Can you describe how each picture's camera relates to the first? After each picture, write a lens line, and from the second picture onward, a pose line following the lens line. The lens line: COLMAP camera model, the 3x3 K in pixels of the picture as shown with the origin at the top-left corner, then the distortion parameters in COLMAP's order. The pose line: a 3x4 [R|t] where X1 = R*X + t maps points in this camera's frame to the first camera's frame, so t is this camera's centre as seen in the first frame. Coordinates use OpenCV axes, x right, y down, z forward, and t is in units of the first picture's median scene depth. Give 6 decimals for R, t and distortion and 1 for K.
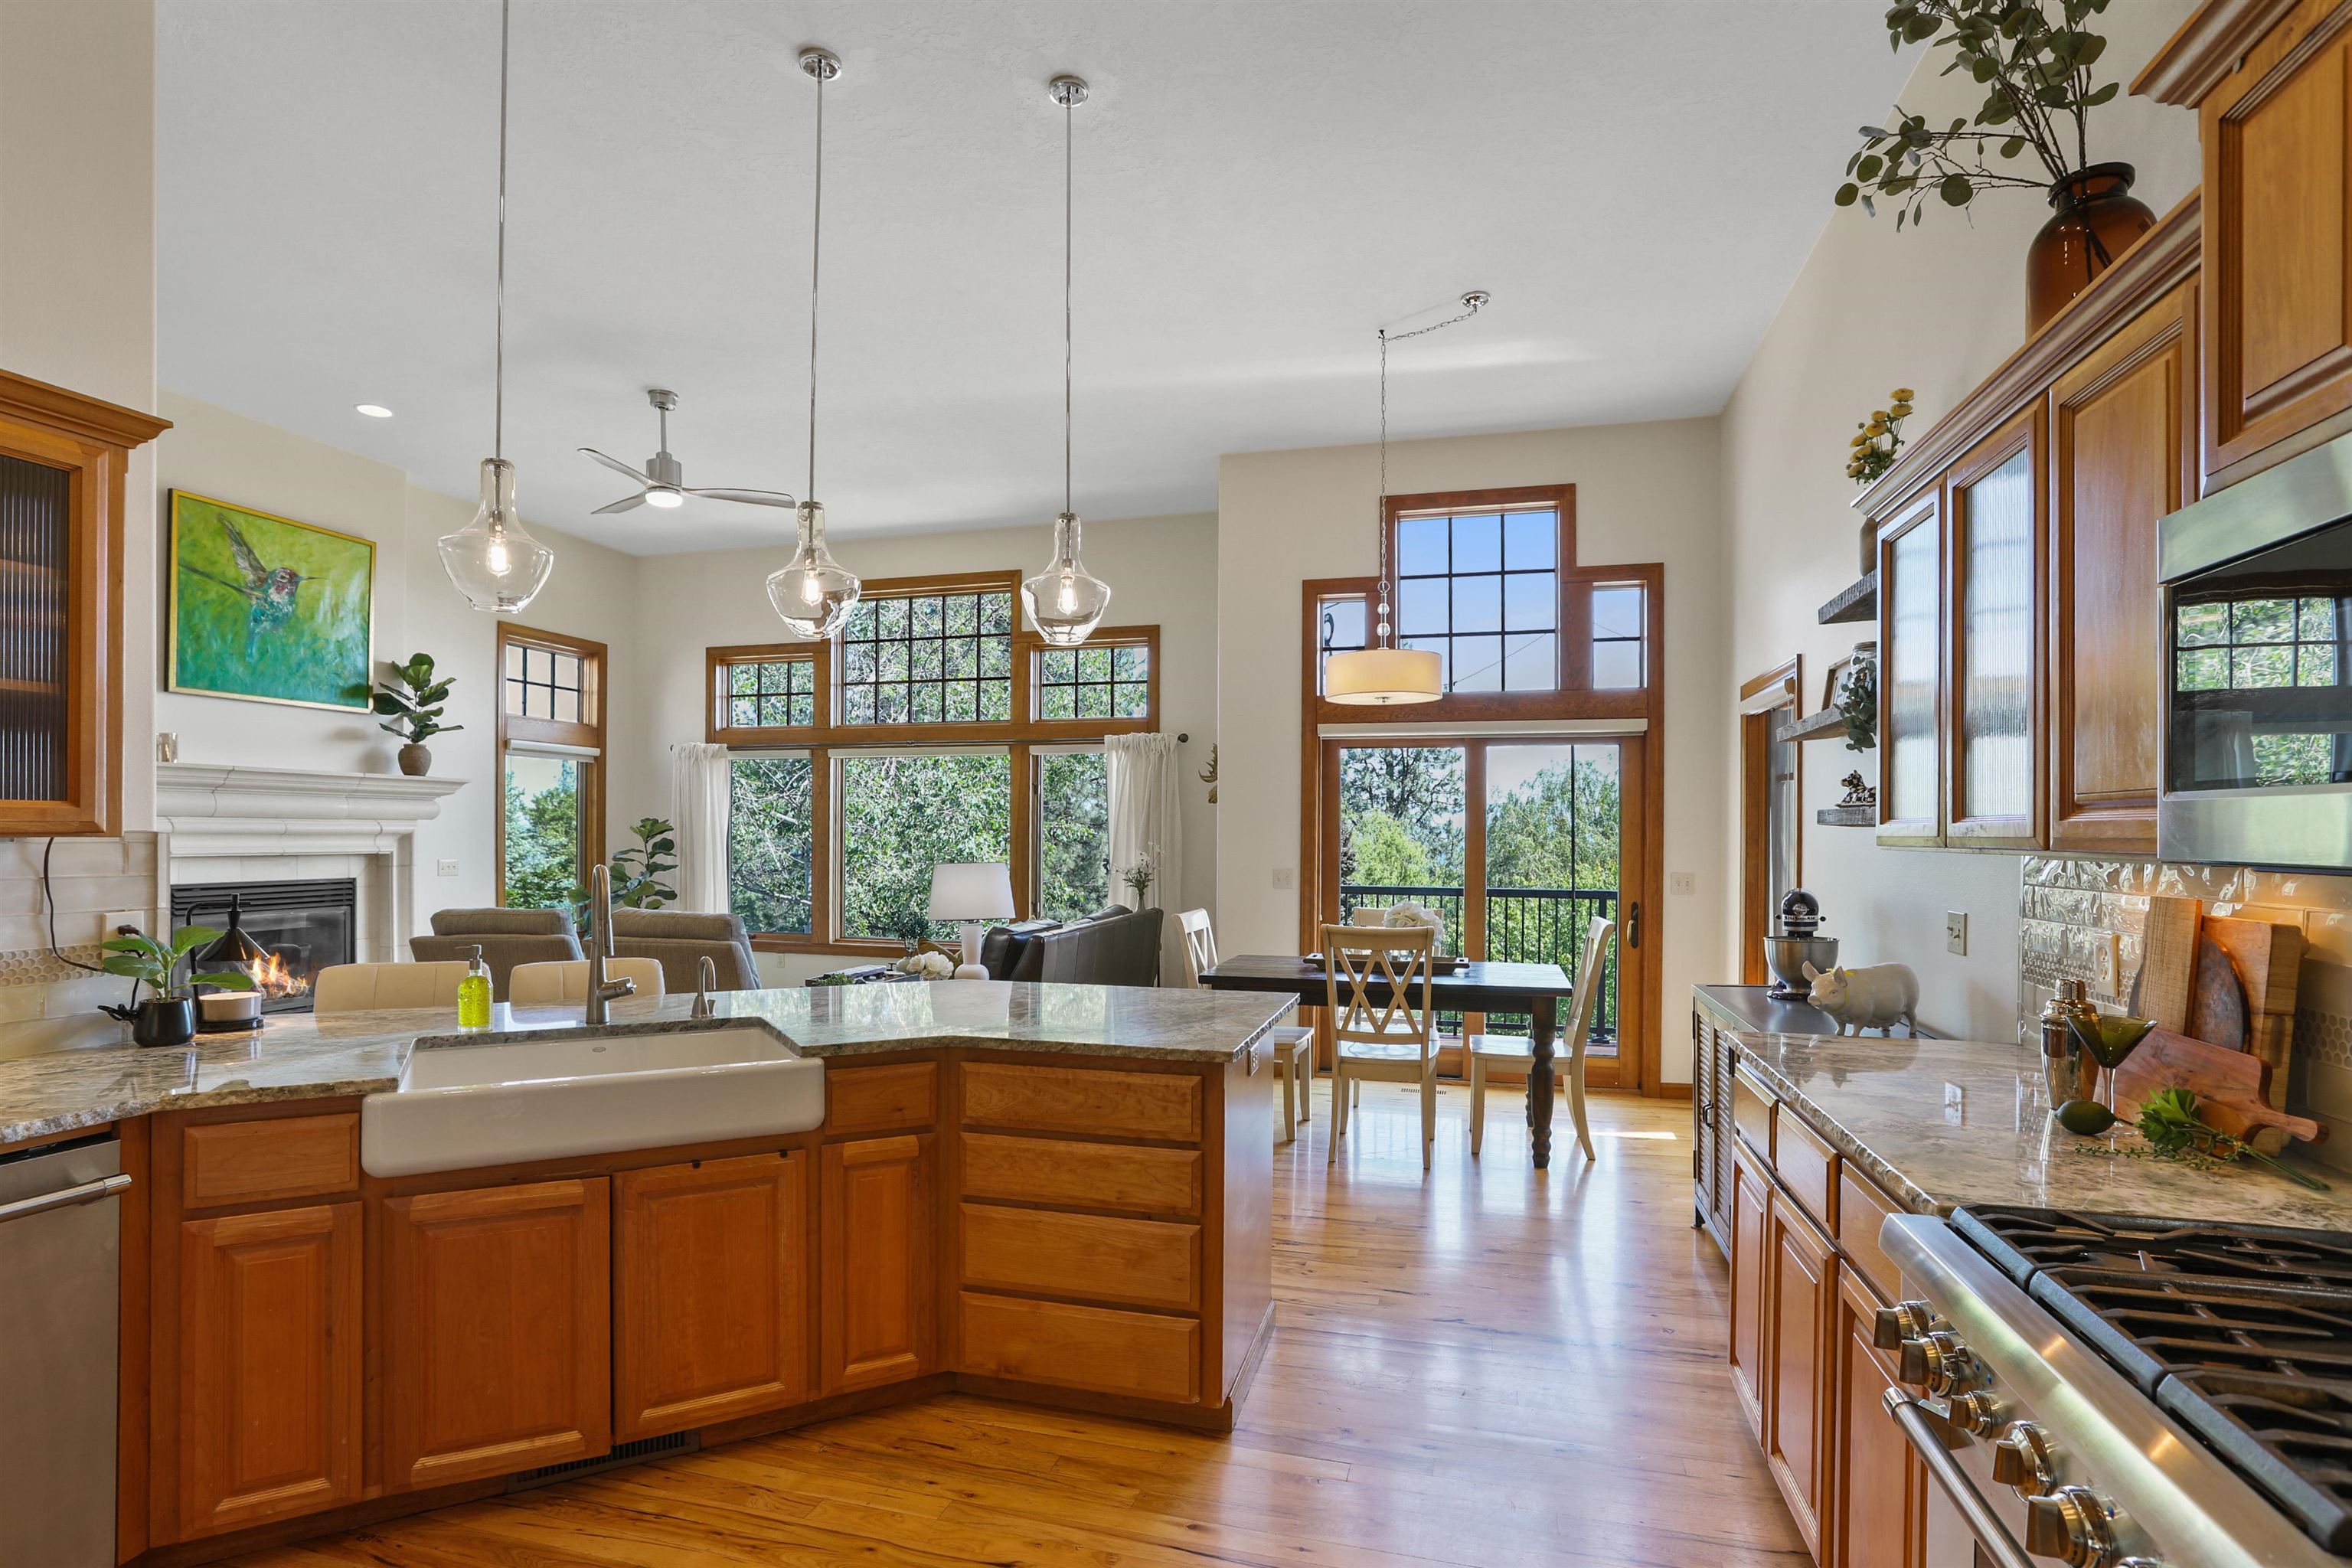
lens RADIAL K [[1203.0, 0, 1113.9], [0, 1203.0, 823.6], [0, 0, 1]] dist [0.013734, 0.000065]
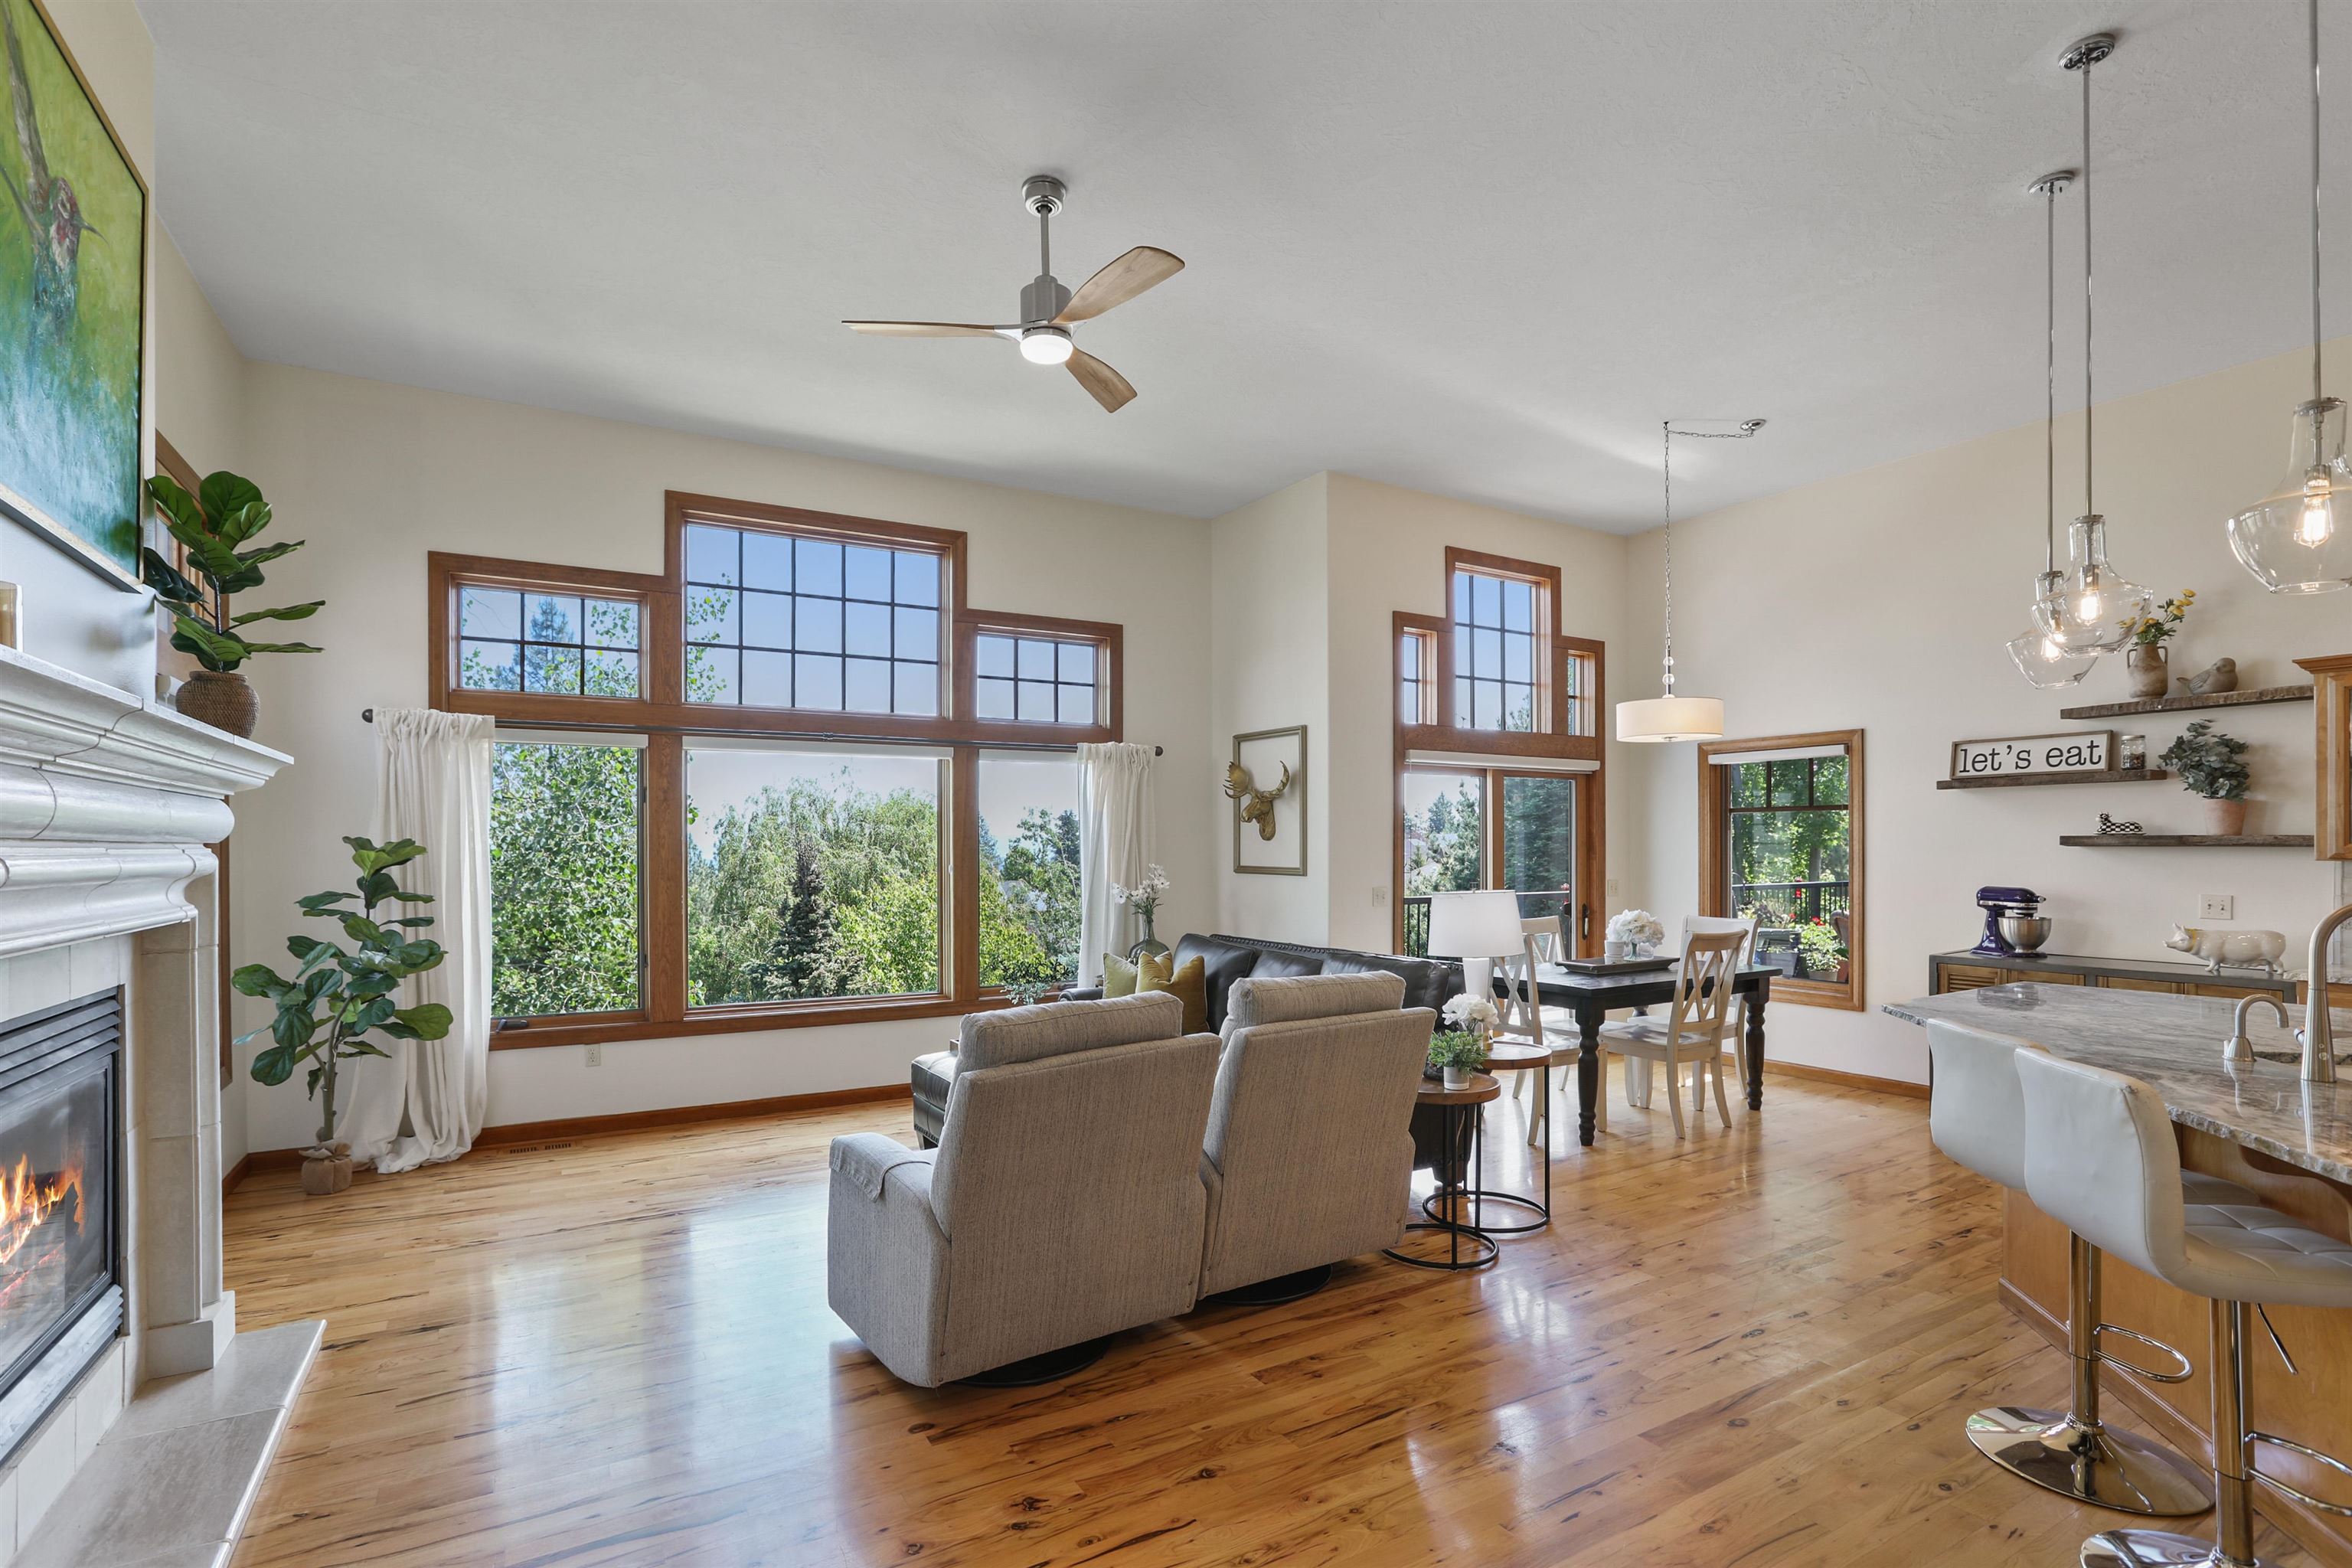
lens RADIAL K [[1100.1, 0, 1155.6], [0, 1100.1, 841.7], [0, 0, 1]] dist [-0.036970, 0.016465]
pose [[0.669758, -0.005087, 0.742562, -0.663108], [0.001463, 0.999984, 0.005531, -0.005749], [-0.742578, -0.002618, 0.669755, 0.489269]]
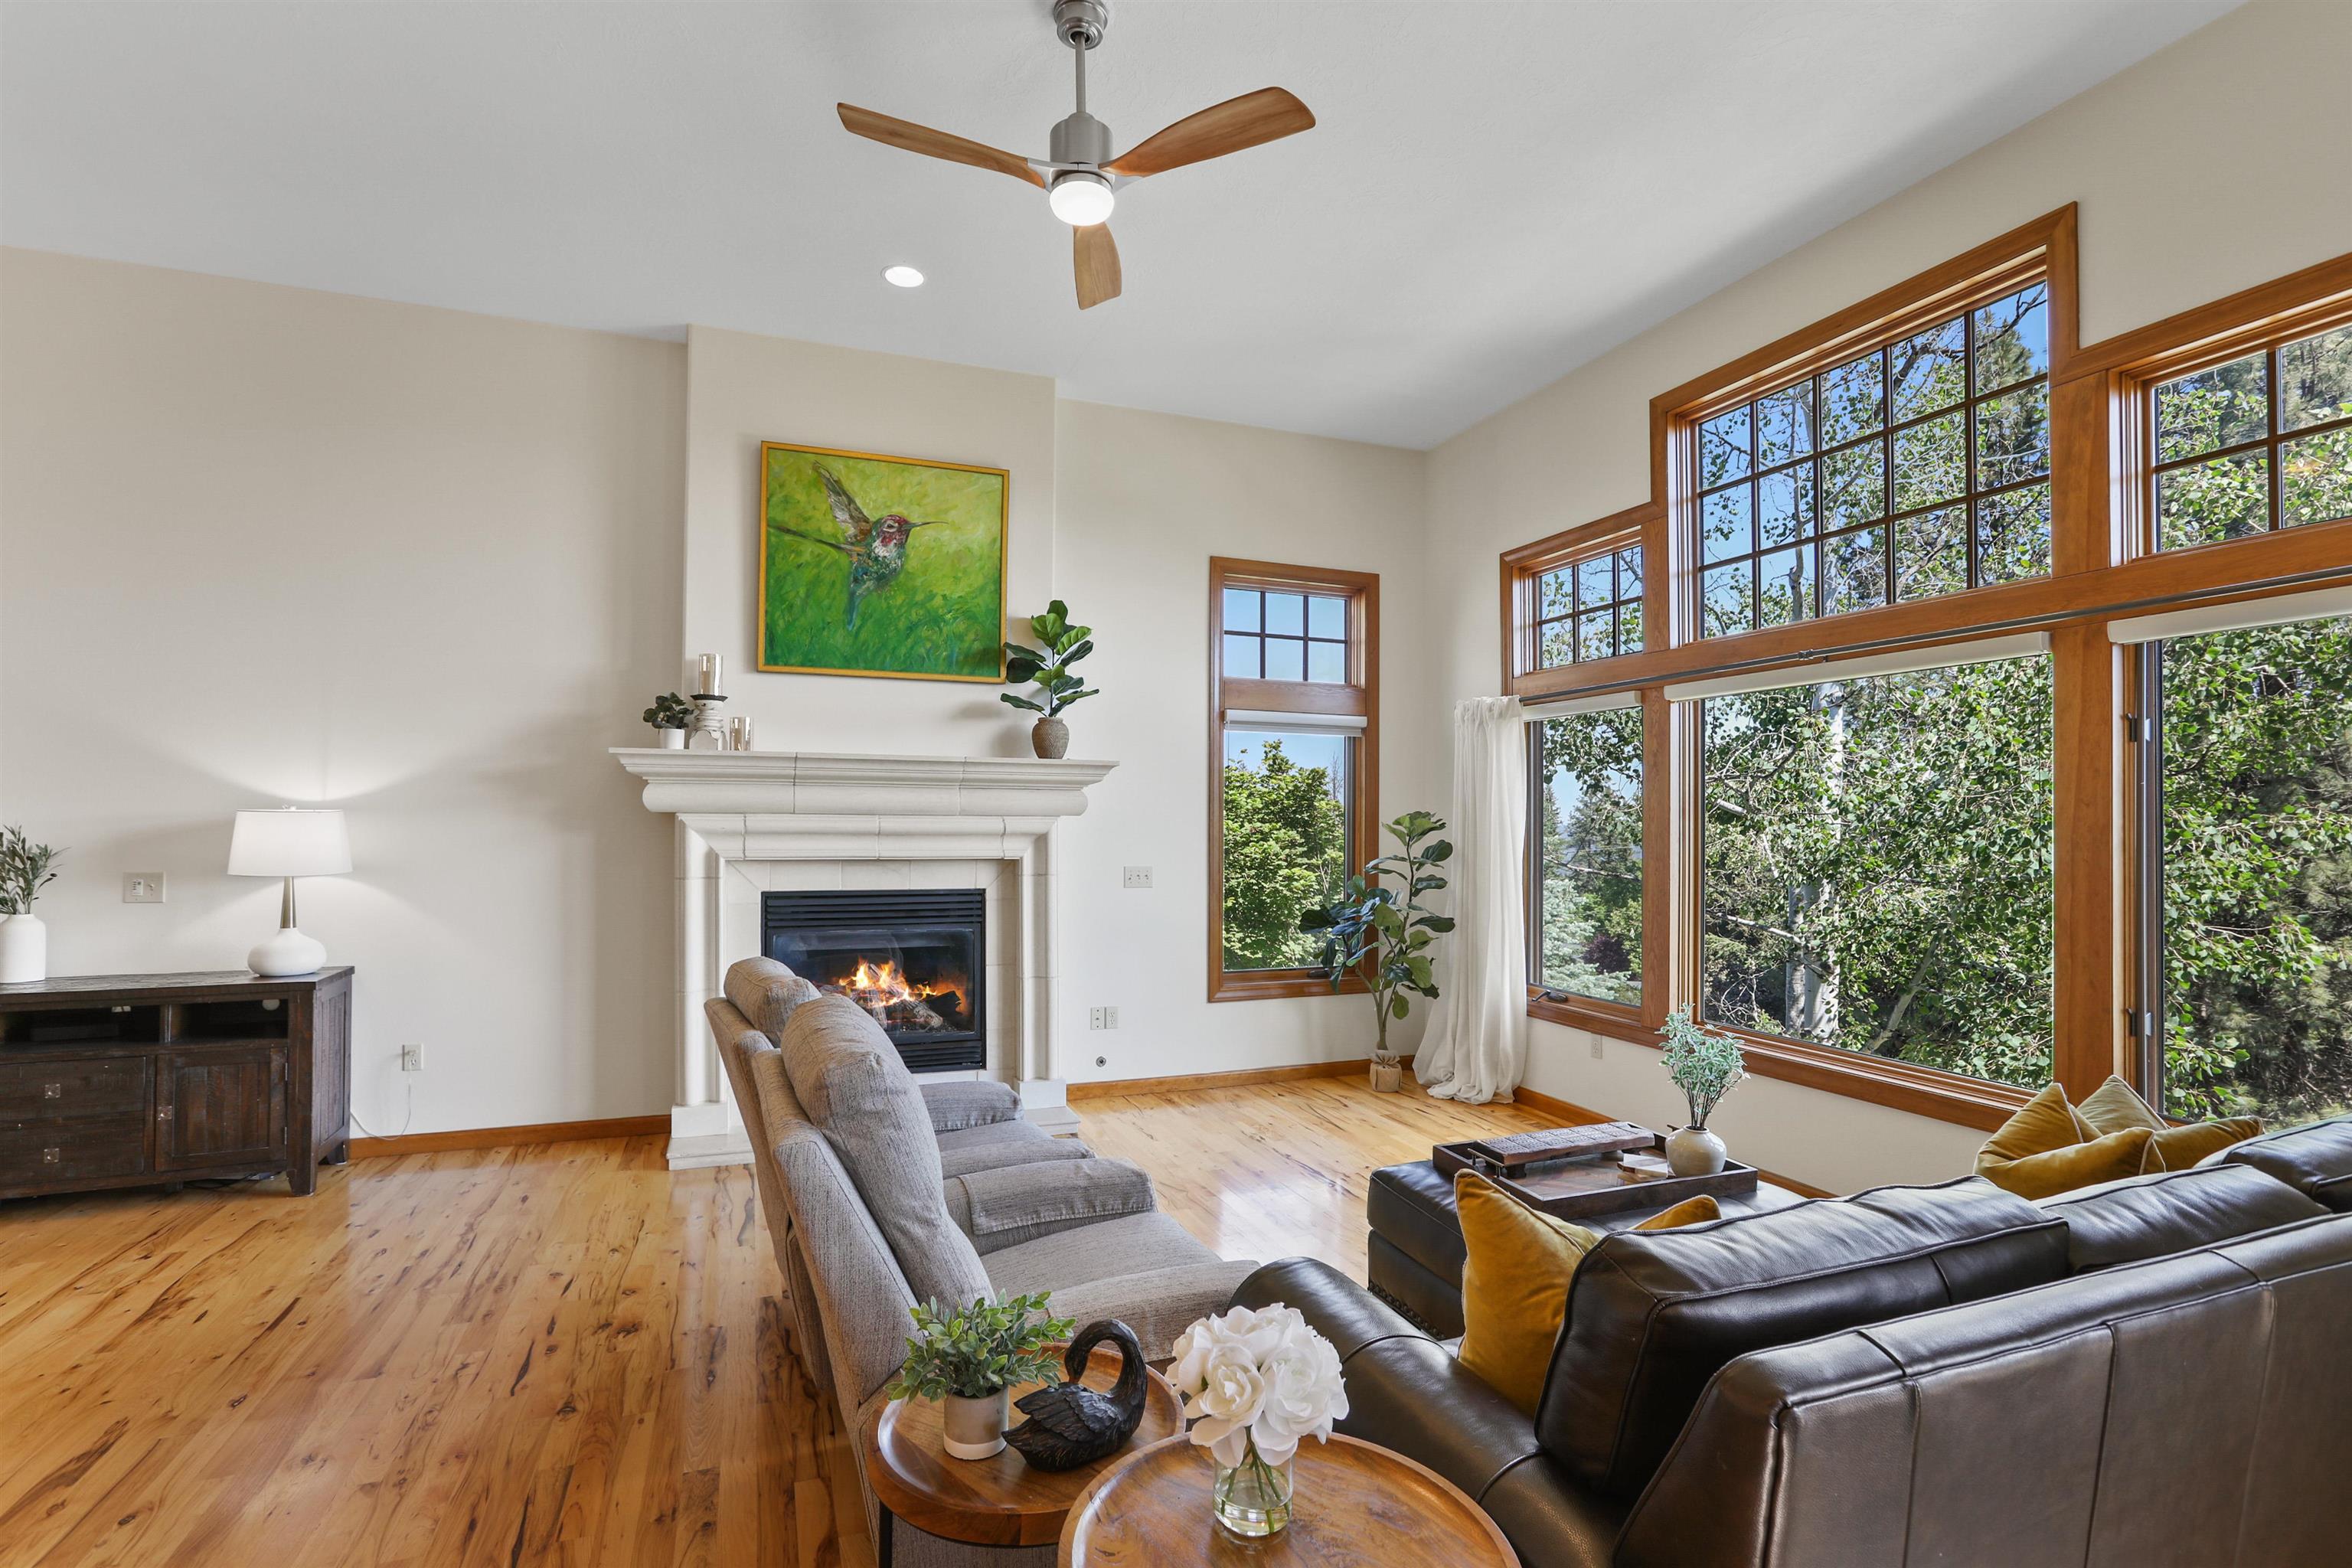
lens RADIAL K [[1057.7, 0, 1149.2], [0, 1057.7, 810.4], [0, 0, 1]] dist [-0.050739, 0.000228]
pose [[0.620244, -0.007678, -0.784371, -0.007632], [0.003409, 0.999969, -0.007092, -0.001554], [0.784402, 0.001725, 0.620251, 0.647088]]
